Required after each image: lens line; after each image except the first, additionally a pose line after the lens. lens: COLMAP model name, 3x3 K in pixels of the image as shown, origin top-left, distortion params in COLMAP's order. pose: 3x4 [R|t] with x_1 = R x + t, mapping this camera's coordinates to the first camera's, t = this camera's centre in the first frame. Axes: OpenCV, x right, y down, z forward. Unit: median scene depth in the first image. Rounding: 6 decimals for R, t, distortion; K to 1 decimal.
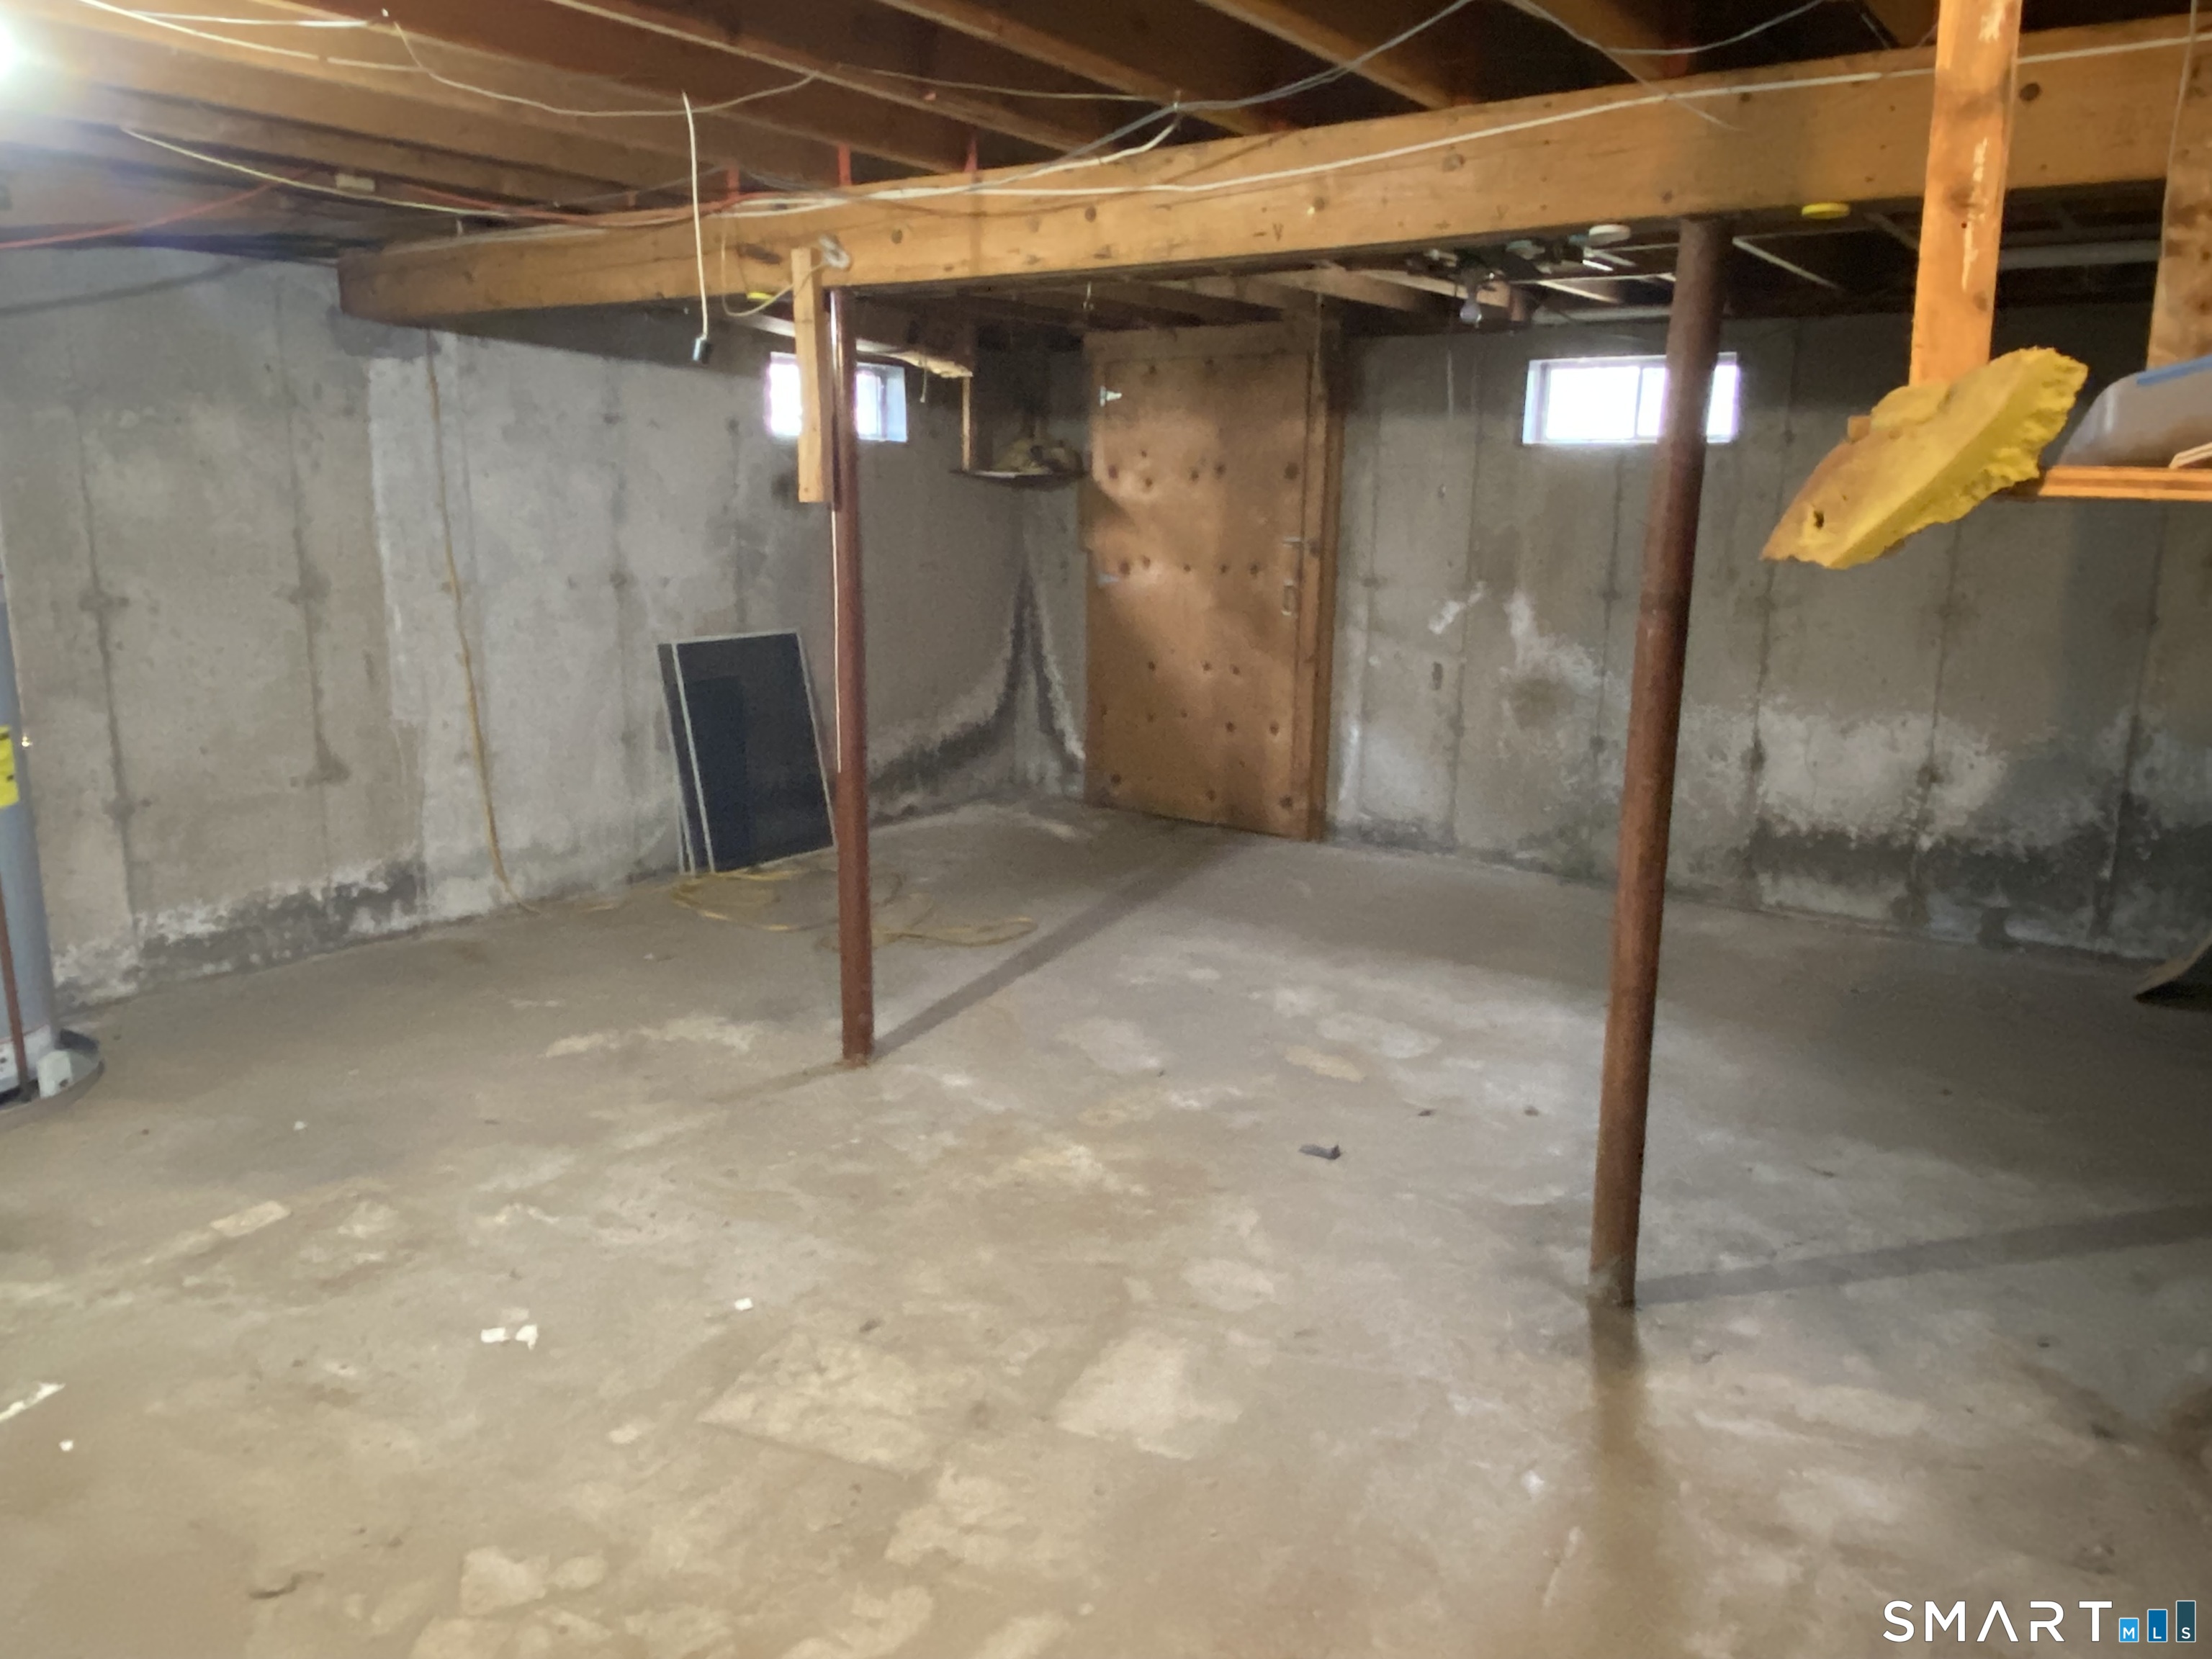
lens RADIAL K [[1593.9, 0, 1106.0], [0, 1593.9, 829.5], [0, 0, 1]] dist [0.102826, -0.113735]
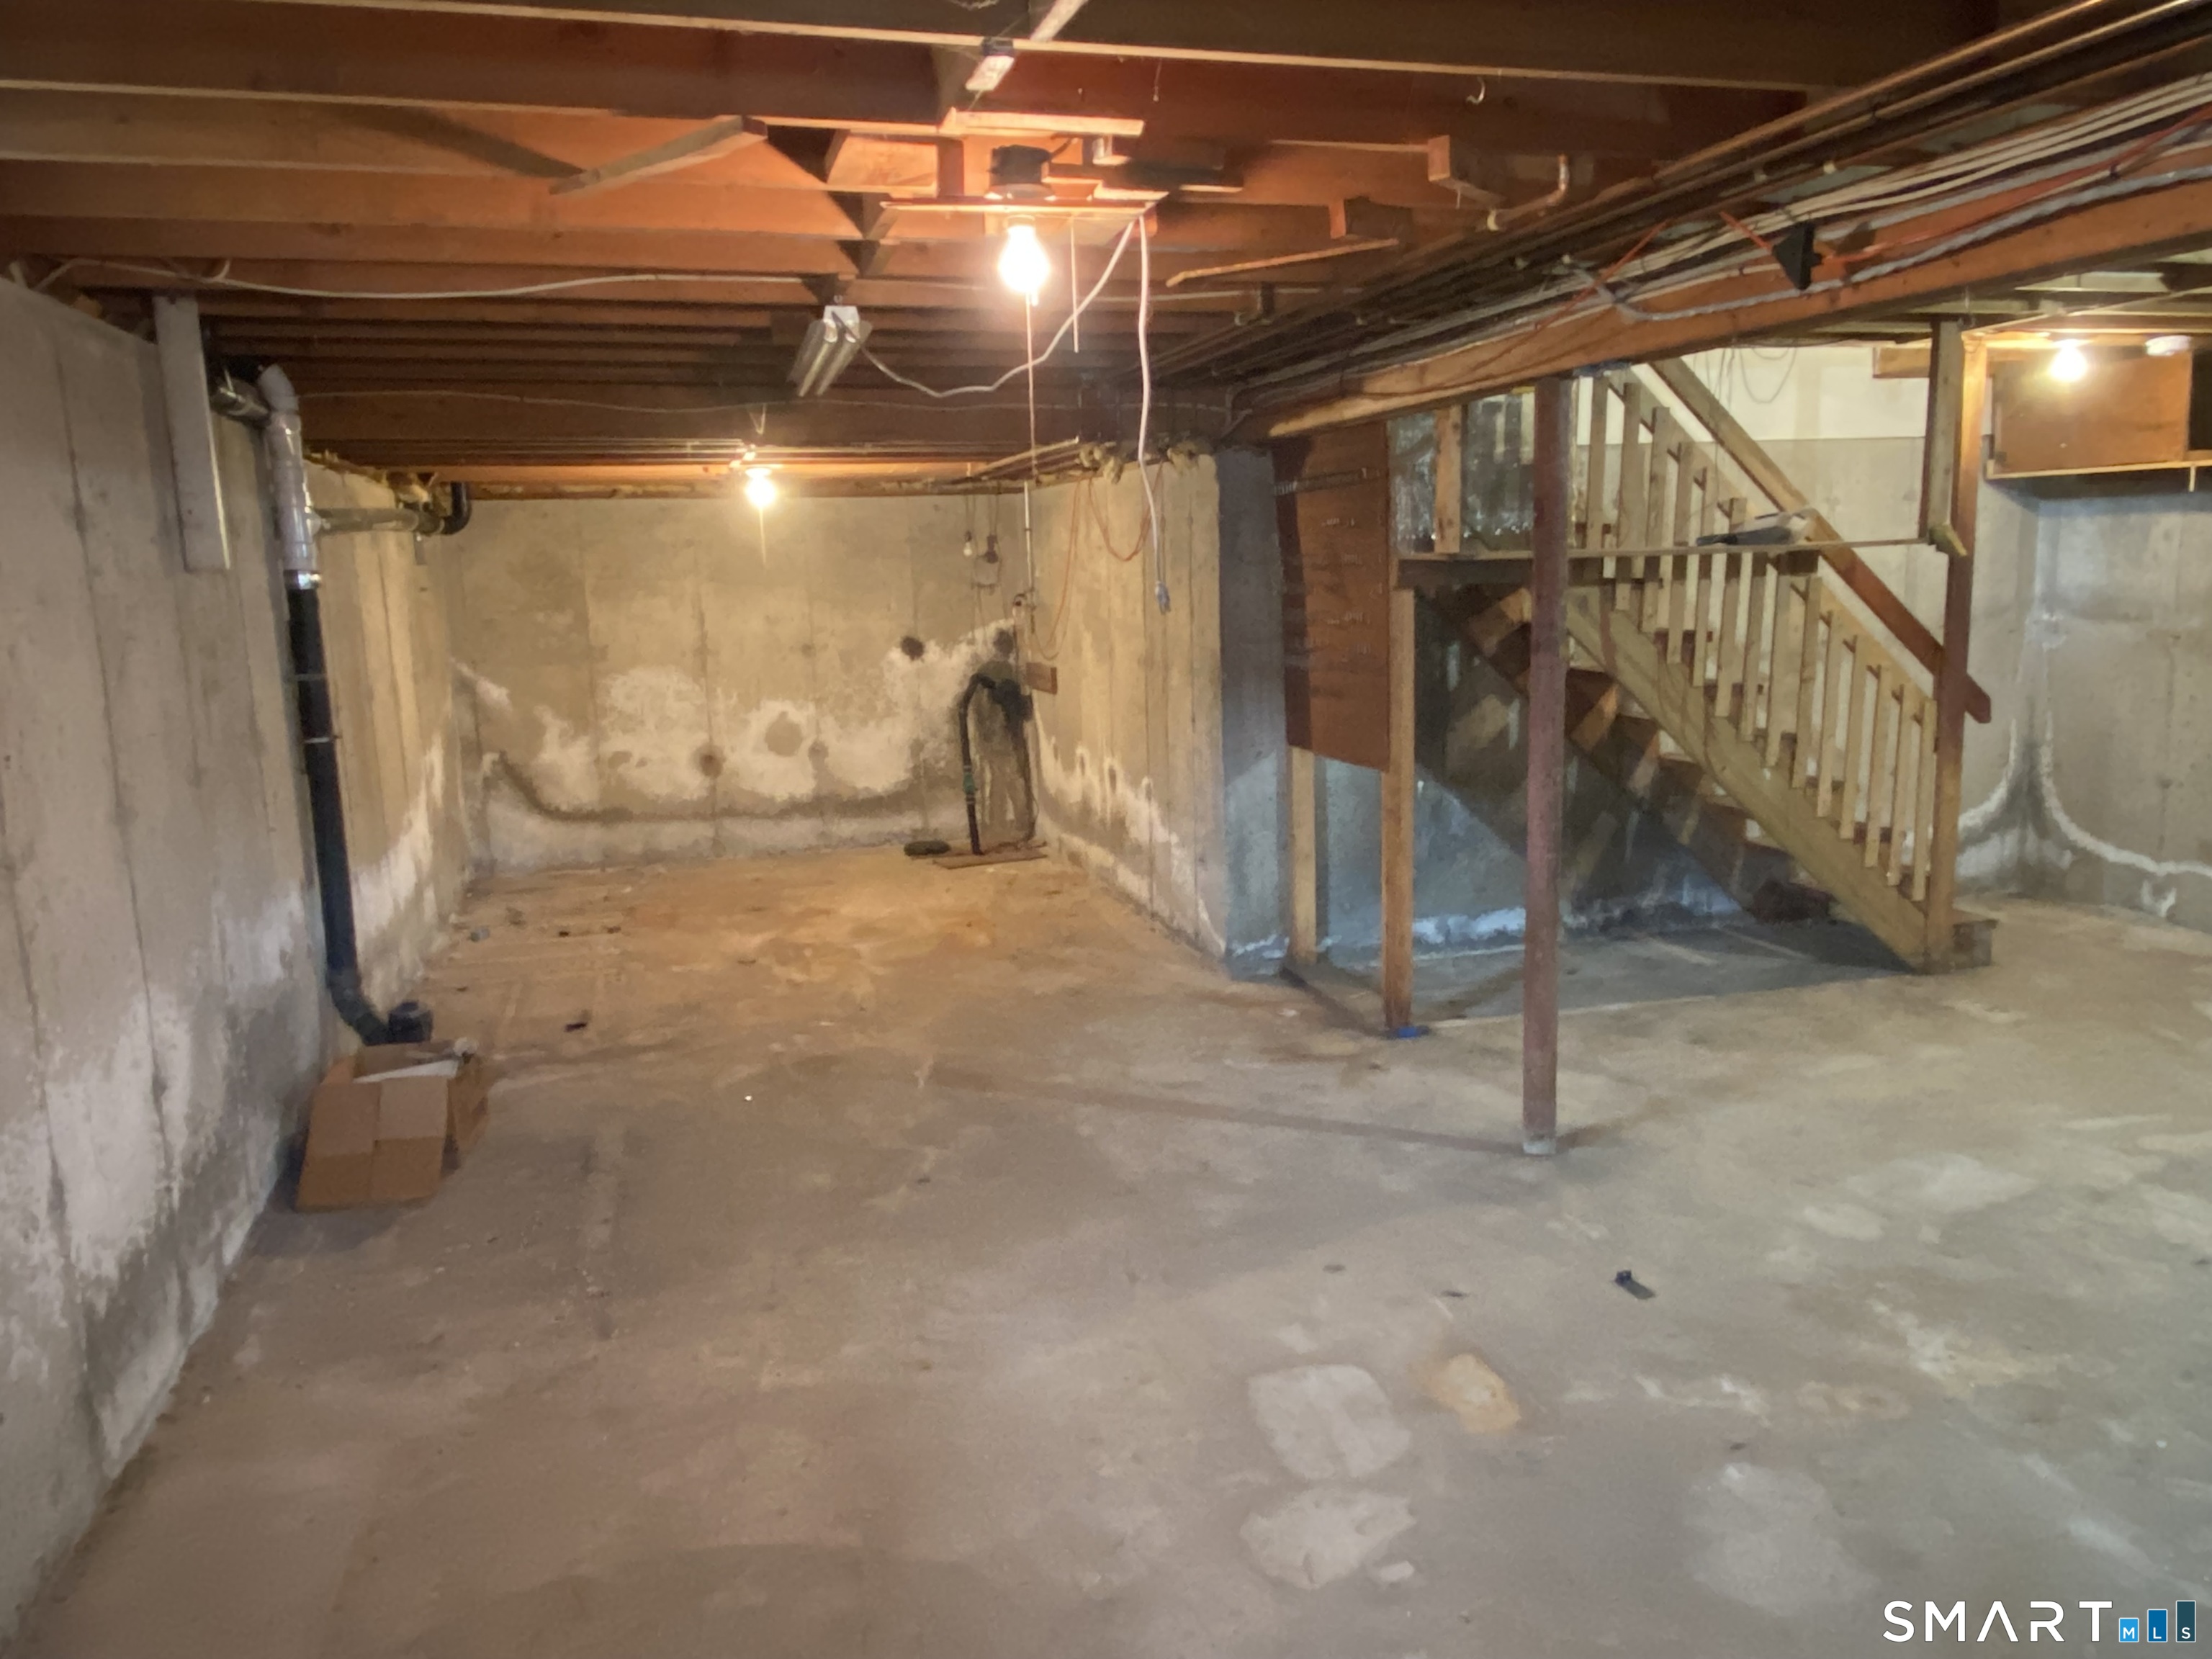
lens RADIAL K [[1593.9, 0, 1106.0], [0, 1593.9, 829.5], [0, 0, 1]] dist [0.102826, -0.113735]
pose [[-0.791686, -0.099838, 0.602715, -0.158095], [0.143990, 0.928270, 0.342901, -0.402172], [-0.593717, 0.358255, -0.720523, 1.759735]]
